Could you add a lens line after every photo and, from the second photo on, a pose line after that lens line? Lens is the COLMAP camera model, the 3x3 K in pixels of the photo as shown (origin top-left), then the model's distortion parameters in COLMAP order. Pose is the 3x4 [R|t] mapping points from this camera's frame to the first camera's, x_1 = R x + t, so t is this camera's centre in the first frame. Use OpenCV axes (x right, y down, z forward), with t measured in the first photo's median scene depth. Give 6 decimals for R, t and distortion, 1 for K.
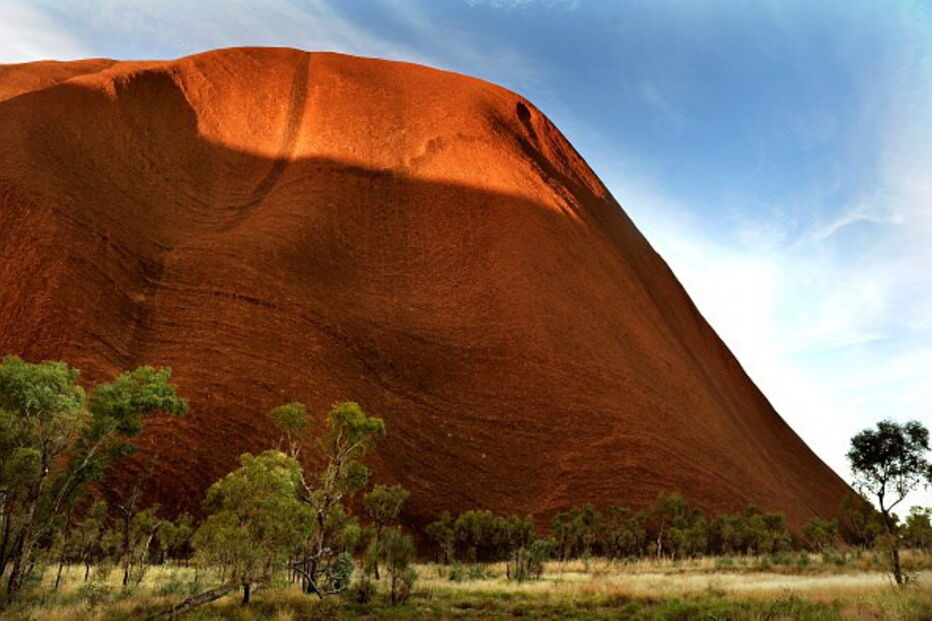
lens RADIAL K [[644.3, 0, 466.0], [0, 644.3, 310.5], [0, 0, 1]] dist [-0.047432, -0.003185]
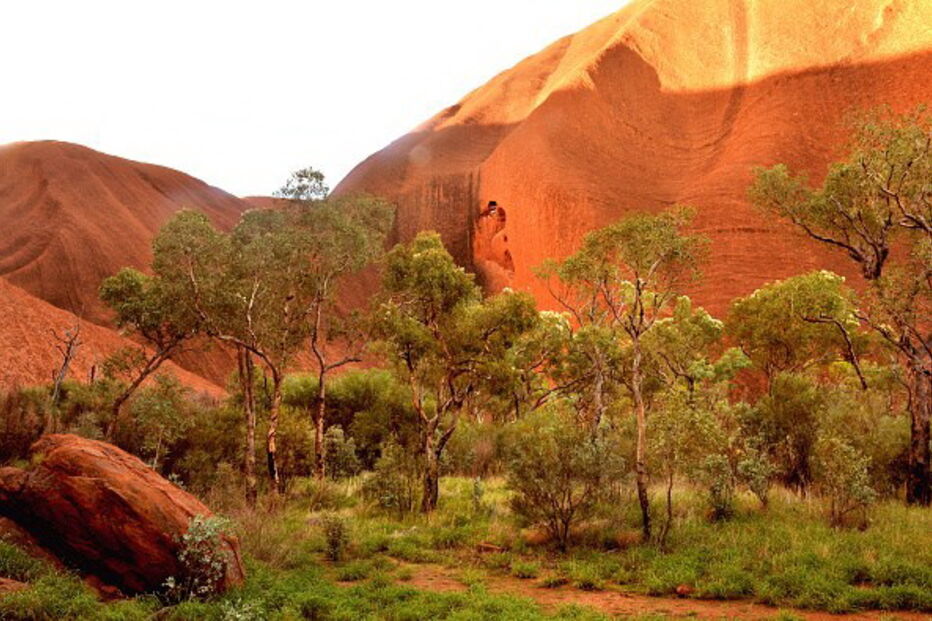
lens RADIAL K [[644.3, 0, 466.0], [0, 644.3, 310.5], [0, 0, 1]] dist [-0.047432, -0.003185]
pose [[0.719134, -0.146855, -0.679176, 0.064410], [0.271742, 0.959009, 0.080367, -0.083012], [0.639534, -0.242355, 0.729562, -0.209815]]
